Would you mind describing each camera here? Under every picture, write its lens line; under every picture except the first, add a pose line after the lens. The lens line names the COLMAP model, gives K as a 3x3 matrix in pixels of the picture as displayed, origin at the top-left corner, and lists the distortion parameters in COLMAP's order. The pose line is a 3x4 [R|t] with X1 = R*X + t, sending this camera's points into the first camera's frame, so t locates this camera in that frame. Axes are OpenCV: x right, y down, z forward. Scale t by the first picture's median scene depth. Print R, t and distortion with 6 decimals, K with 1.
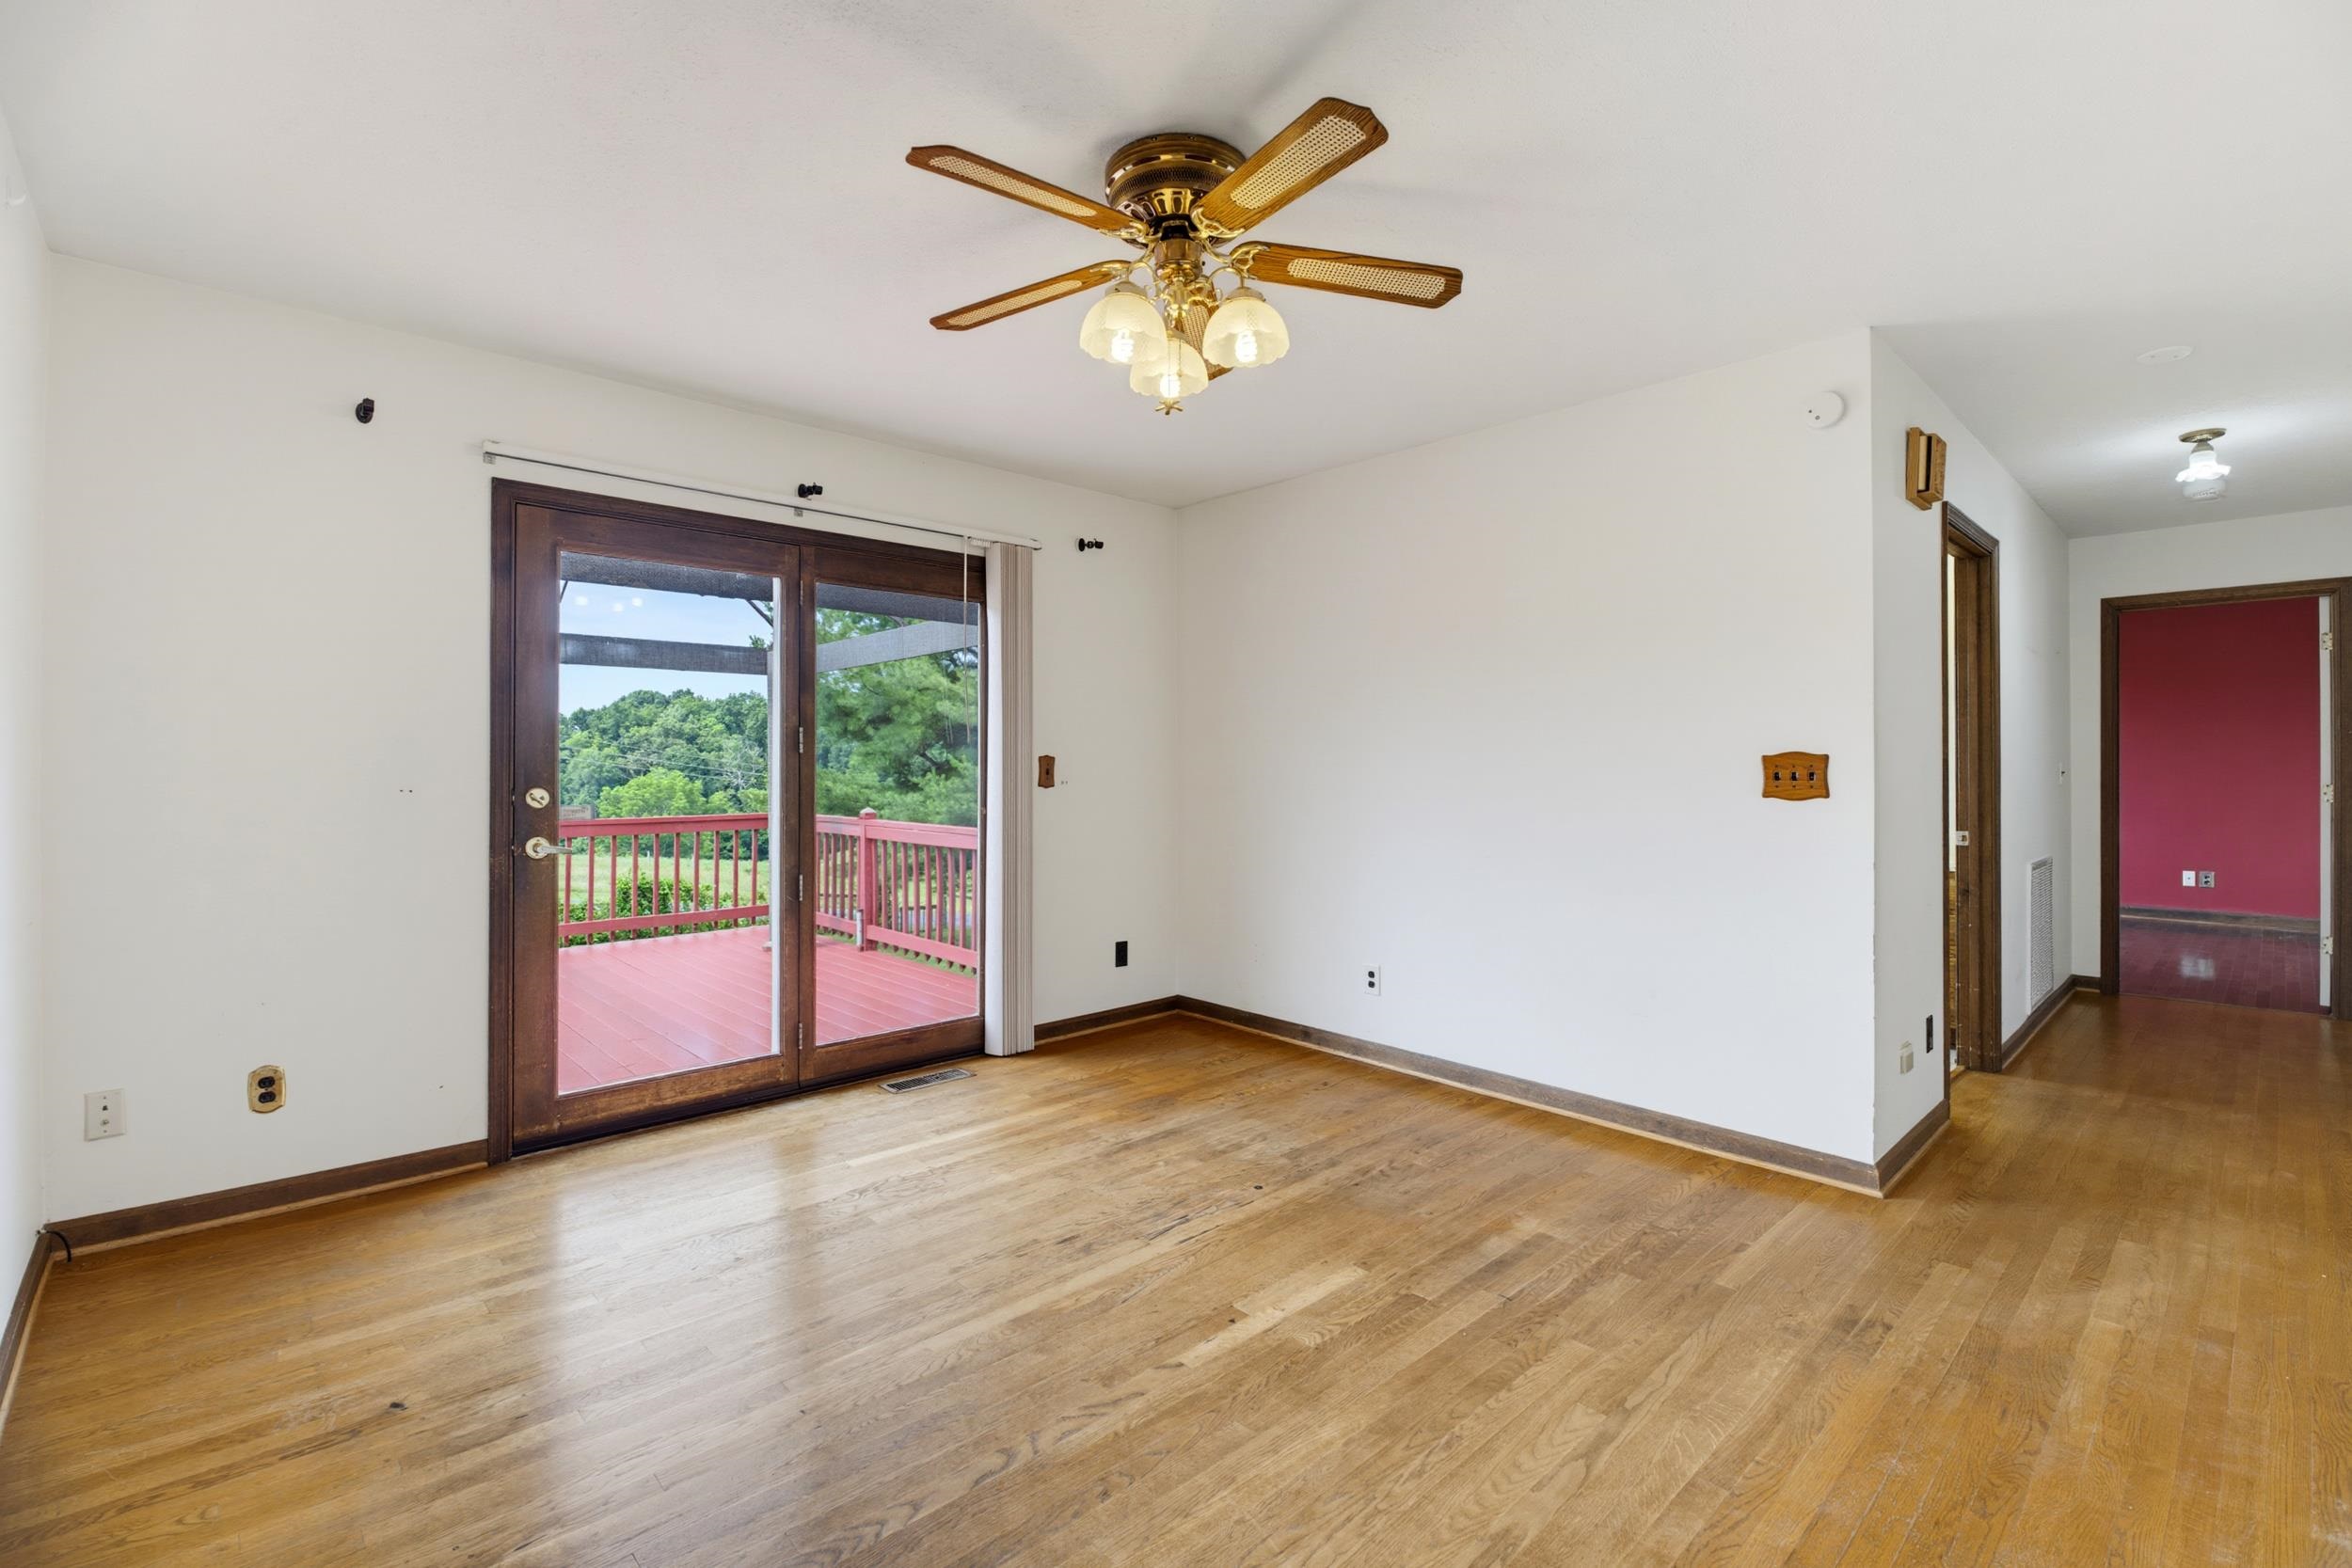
lens RADIAL K [[1046.8, 0, 1183.0], [0, 1046.8, 759.0], [0, 0, 1]] dist [-0.001609, -0.000211]
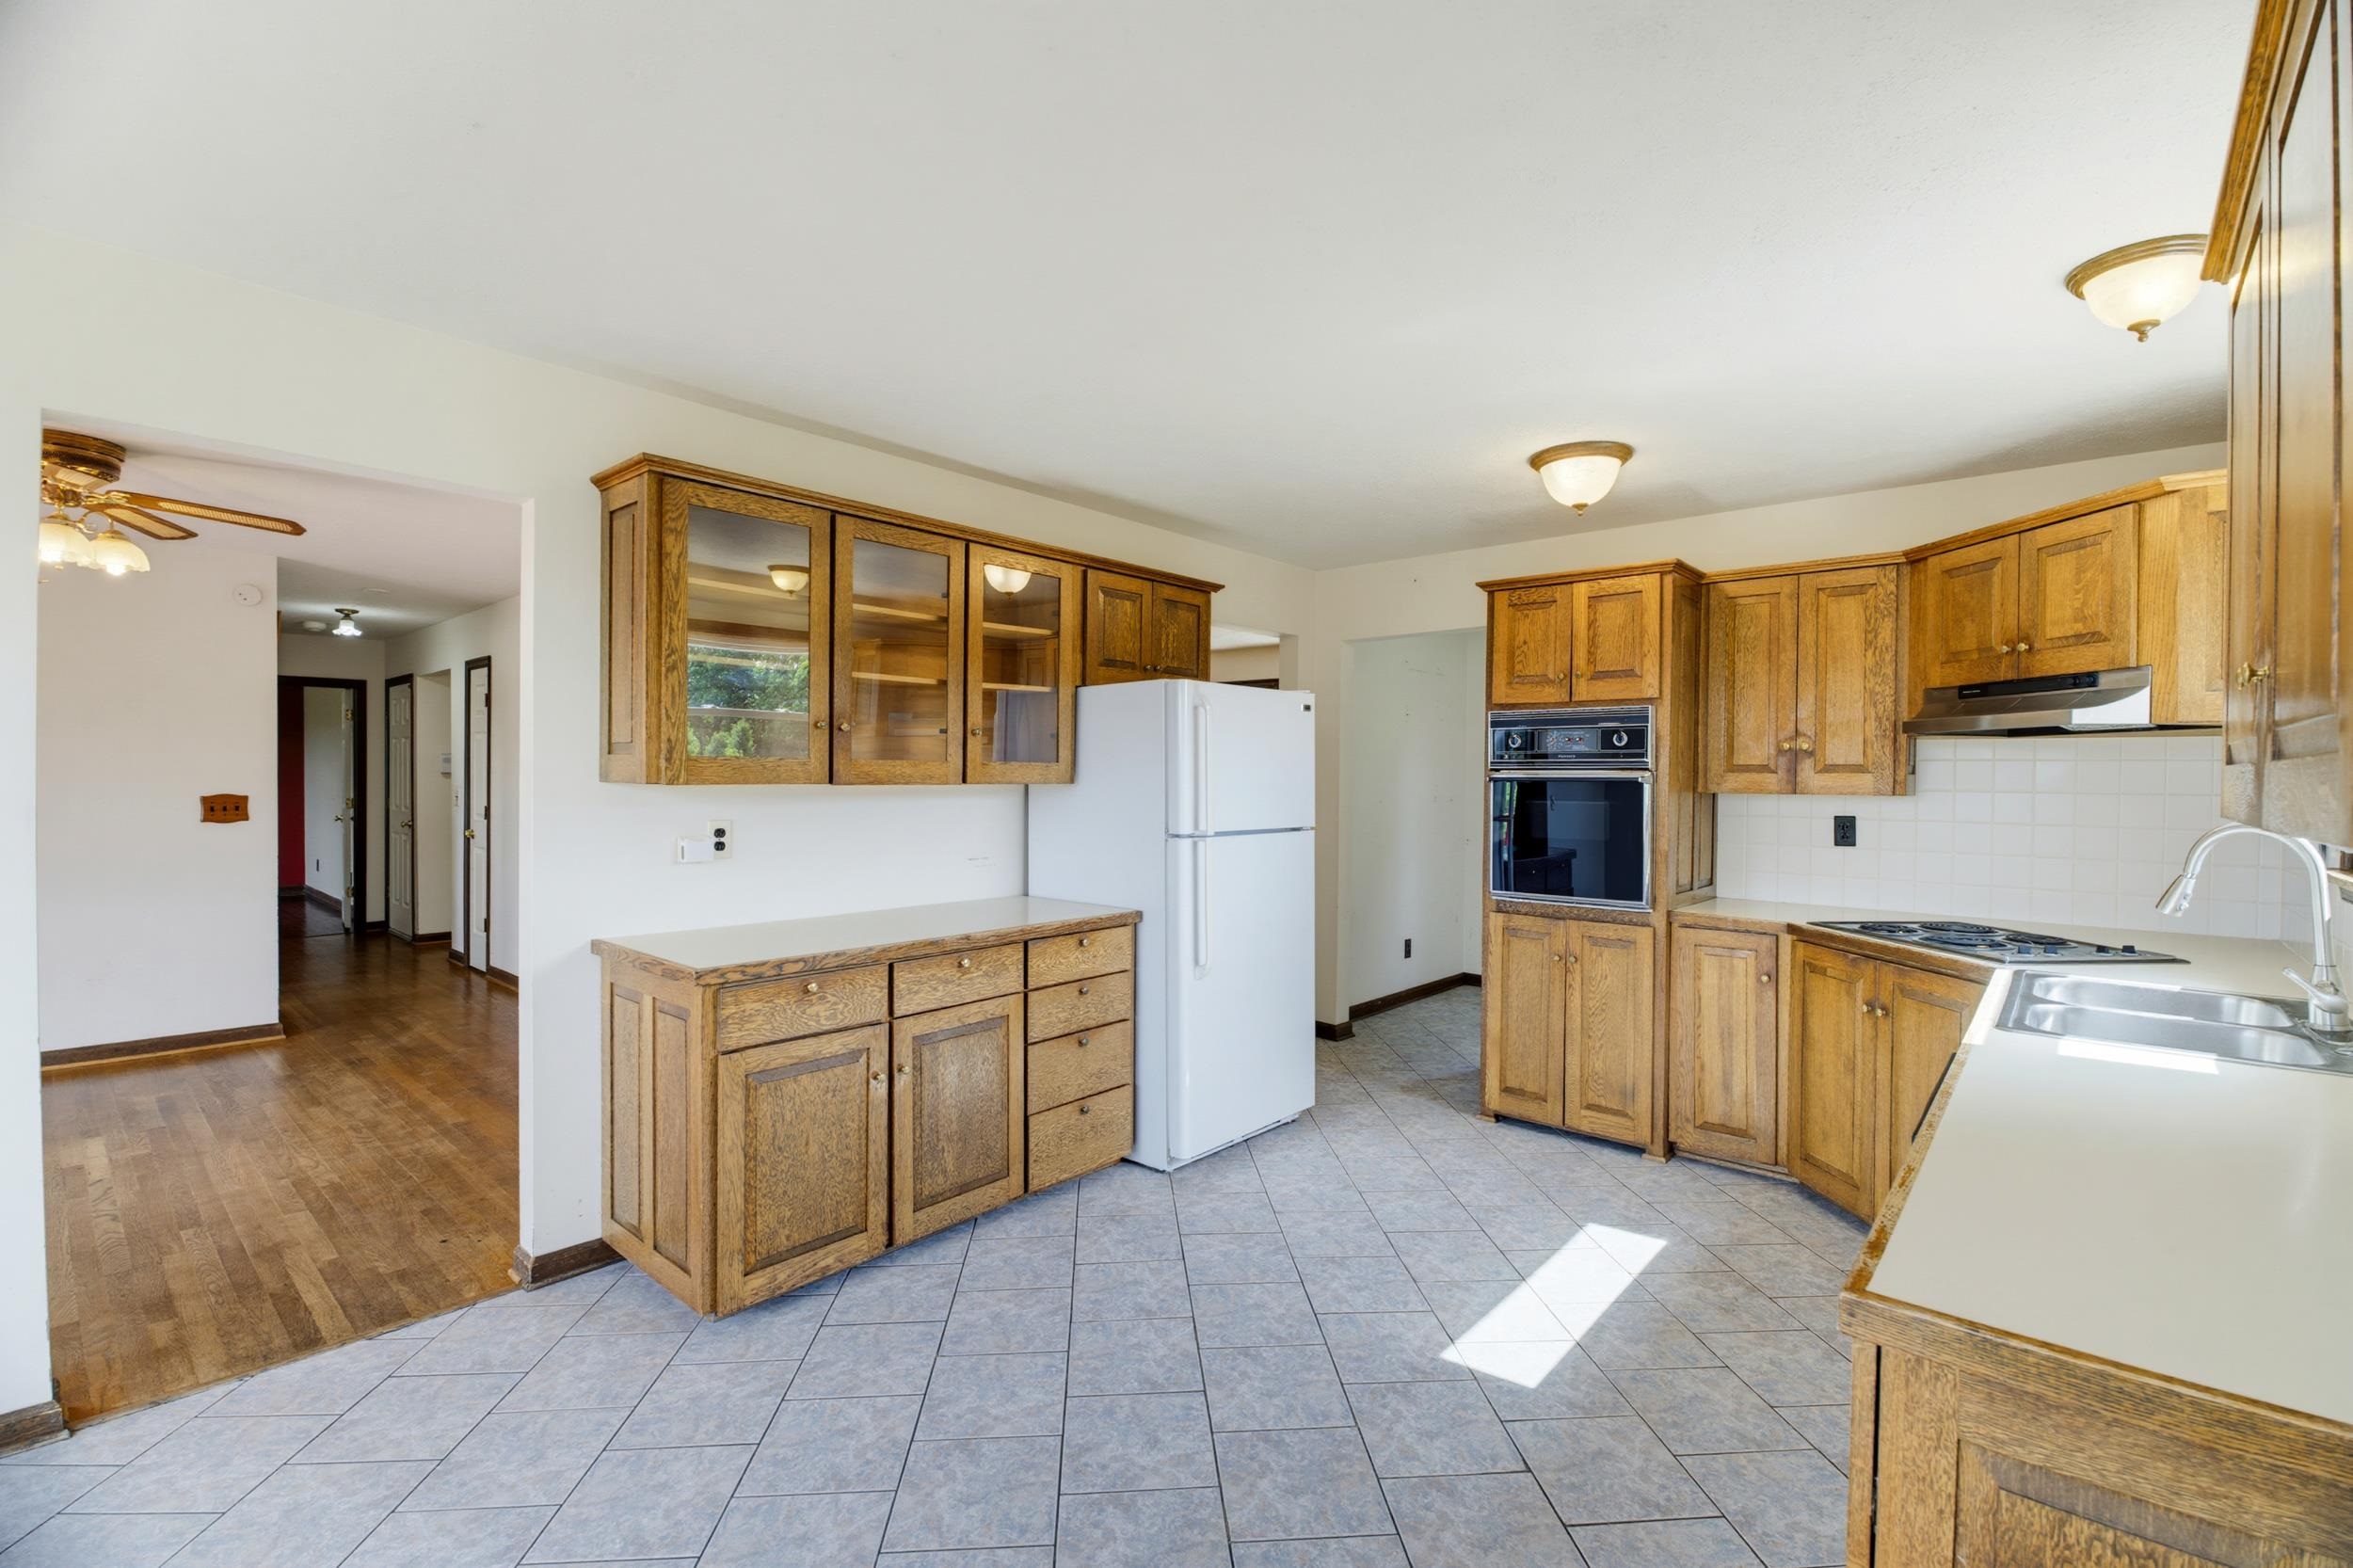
lens RADIAL K [[1042.6, 0, 1176.5], [0, 1042.6, 784.0], [0, 0, 1]] dist [-0.001832, -0.000107]
pose [[-0.073690, -0.010701, 0.997224, -1.172632], [-0.015298, 0.999837, 0.009599, -0.061915], [-0.997164, -0.014549, -0.073841, -0.383413]]
